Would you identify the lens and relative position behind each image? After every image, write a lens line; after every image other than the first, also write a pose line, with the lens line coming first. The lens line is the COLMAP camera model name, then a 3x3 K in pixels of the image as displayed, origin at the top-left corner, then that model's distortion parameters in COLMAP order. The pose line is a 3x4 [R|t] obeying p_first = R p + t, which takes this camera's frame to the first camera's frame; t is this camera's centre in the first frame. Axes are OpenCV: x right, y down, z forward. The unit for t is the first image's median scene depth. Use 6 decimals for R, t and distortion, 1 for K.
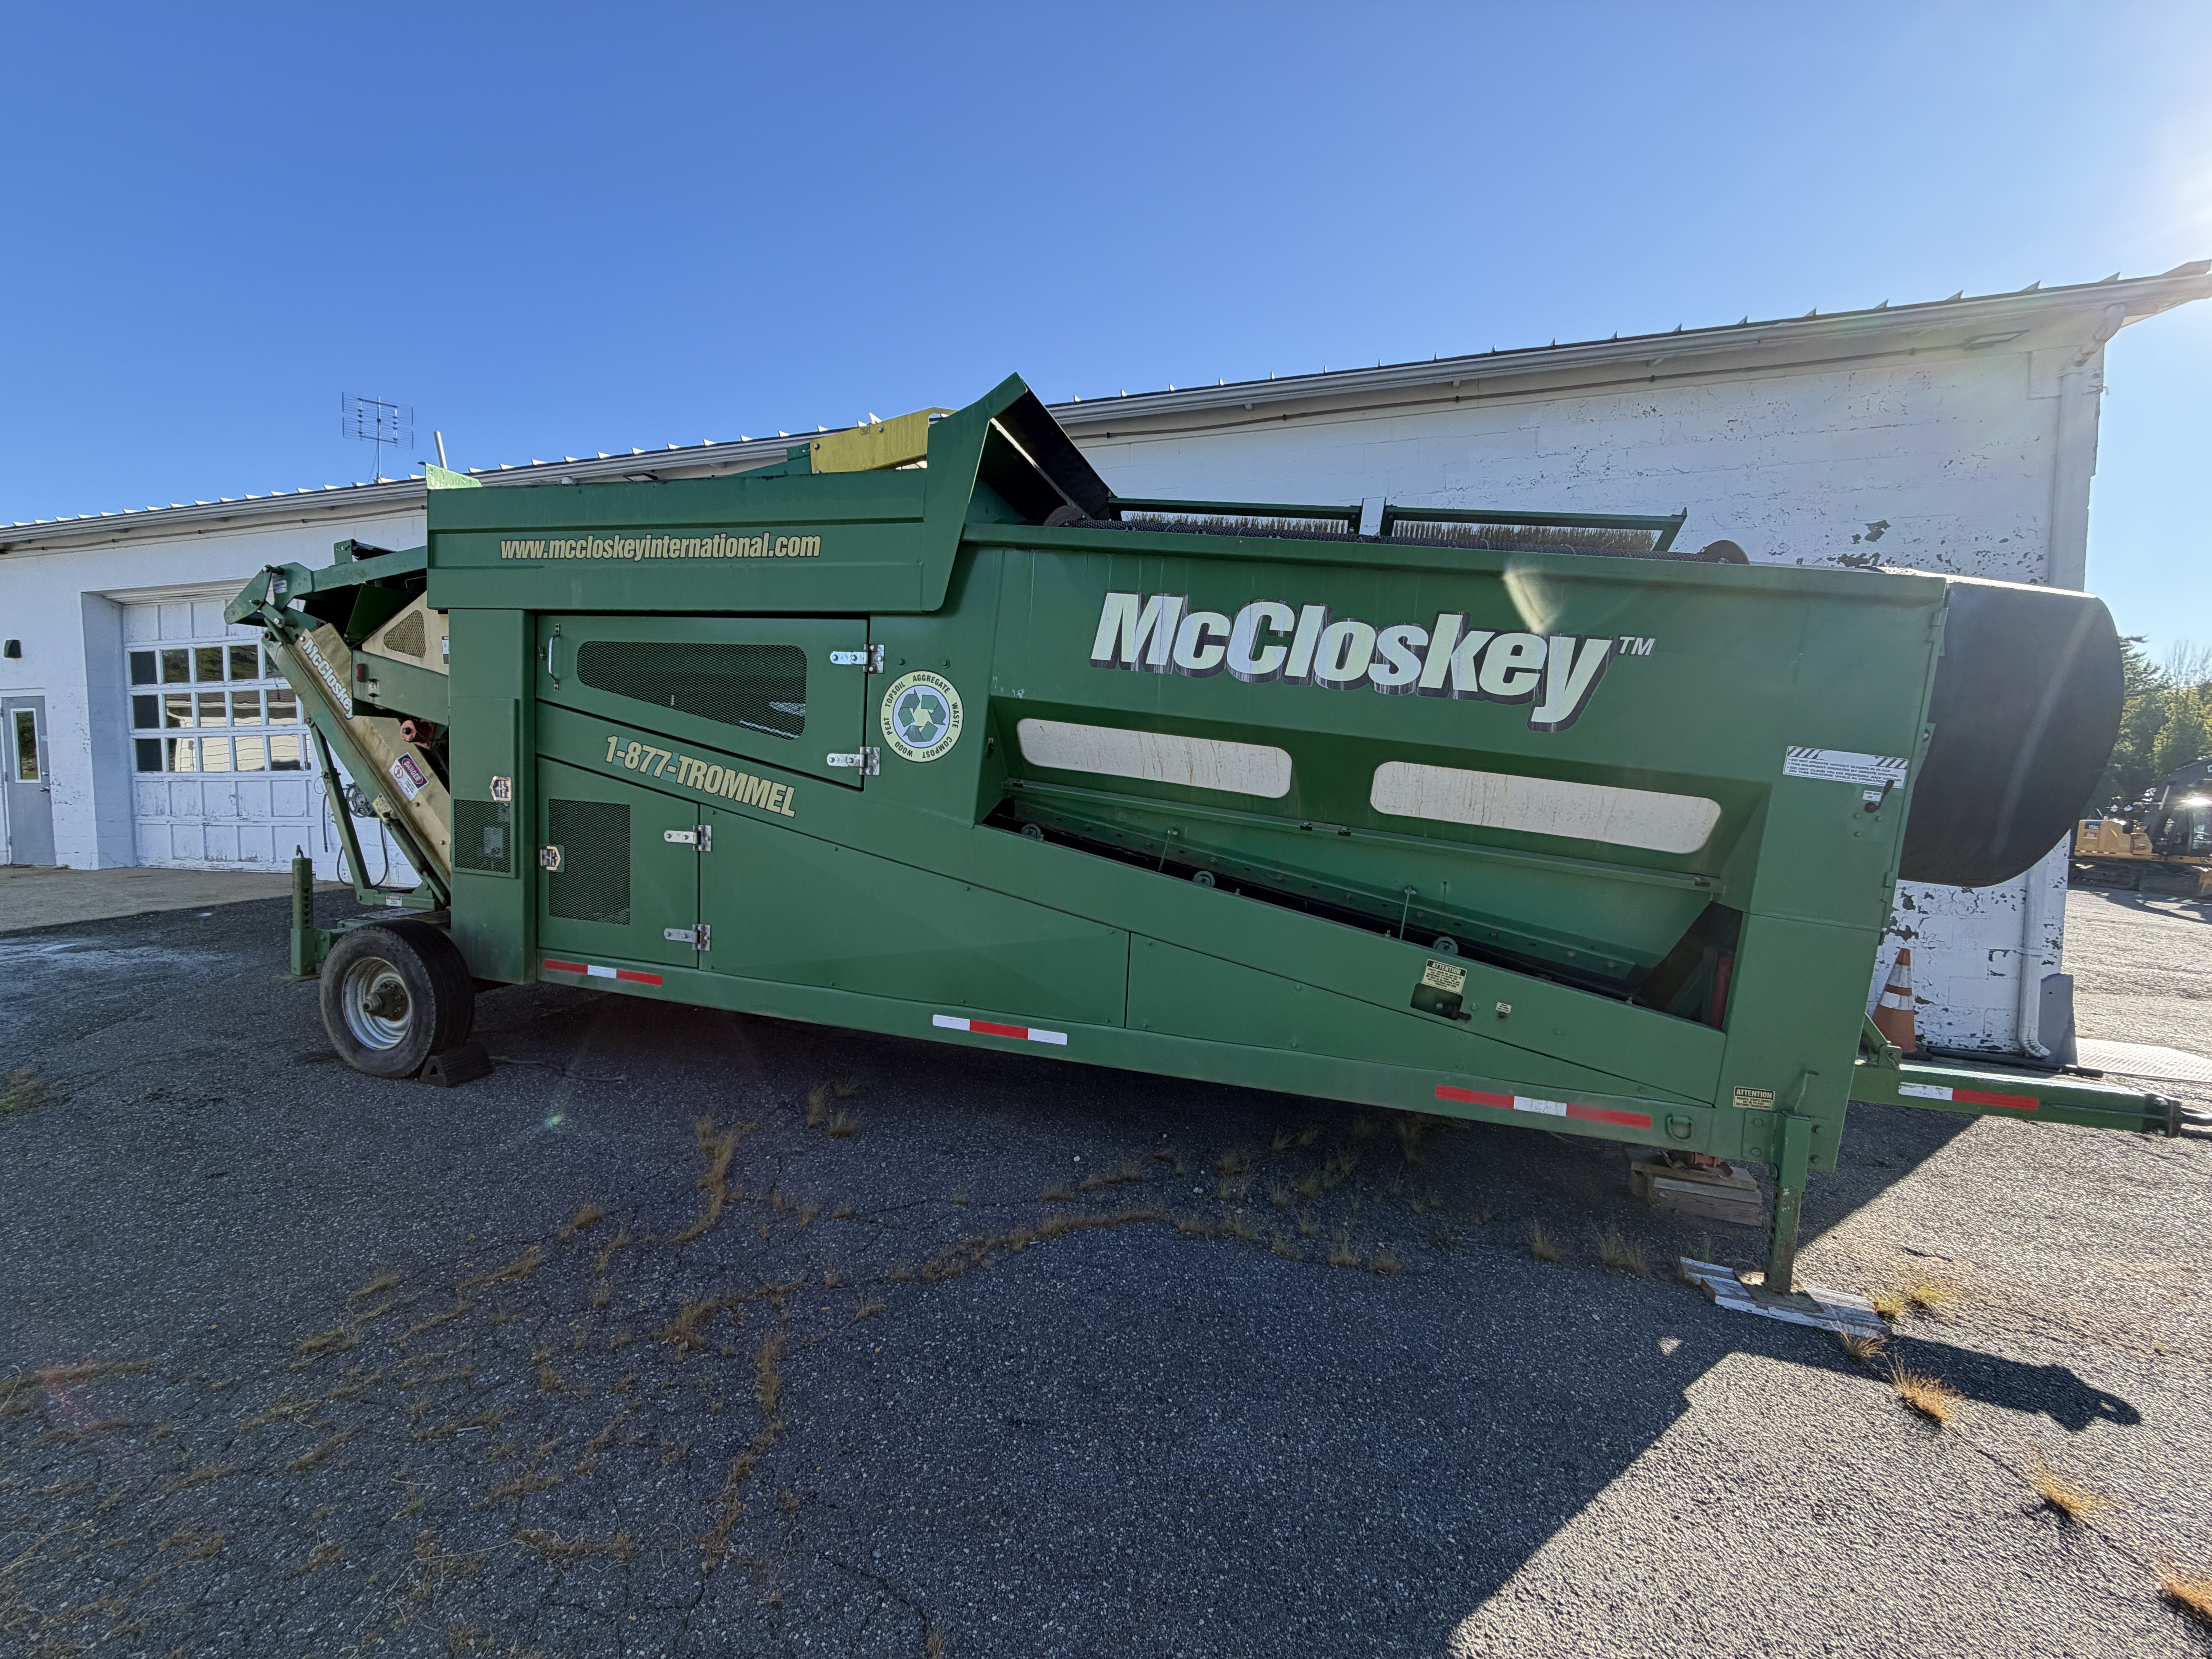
lens RADIAL K [[883.1, 0, 1104.8], [0, 883.1, 825.6], [0, 0, 1]] dist [-0.001710, -0.000098]
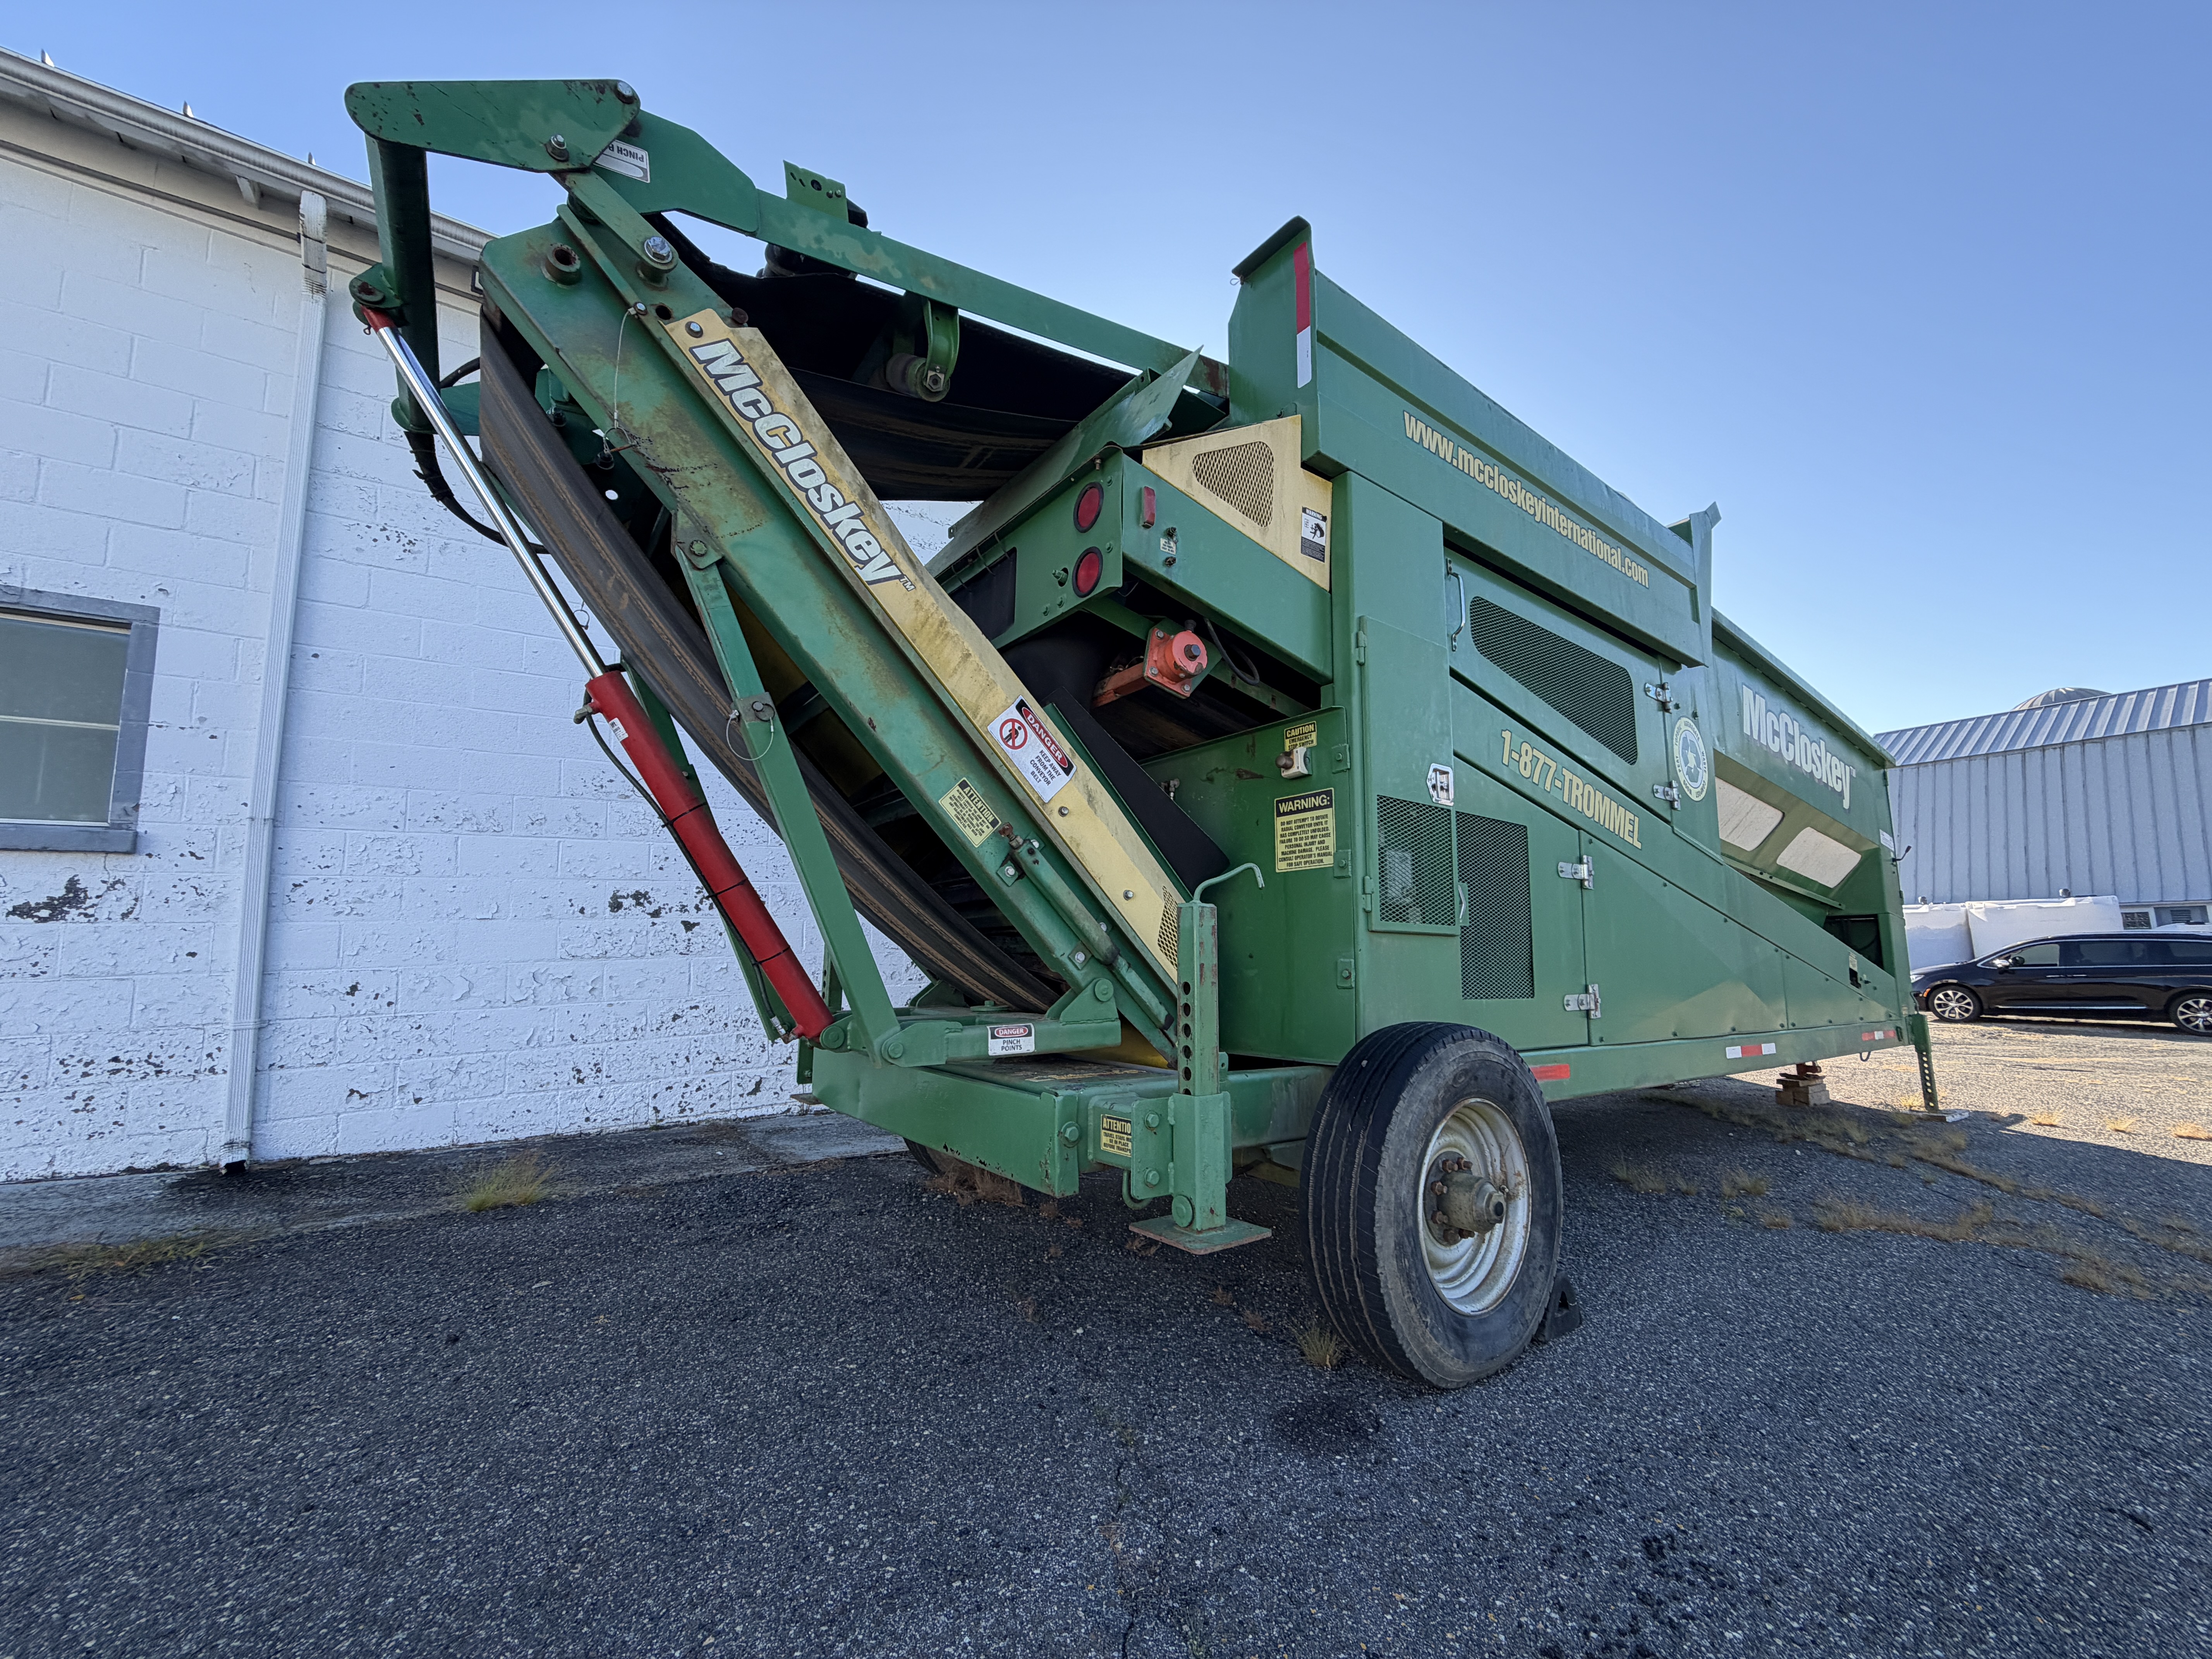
lens RADIAL K [[883.1, 0, 1095.3], [0, 883.1, 825.8], [0, 0, 1]] dist [-0.001710, -0.000098]
pose [[0.605603, 0.084608, 0.791256, -1.330665], [0.072859, 0.984260, -0.161009, 0.067252], [-0.792424, 0.155158, 0.589907, 0.857532]]
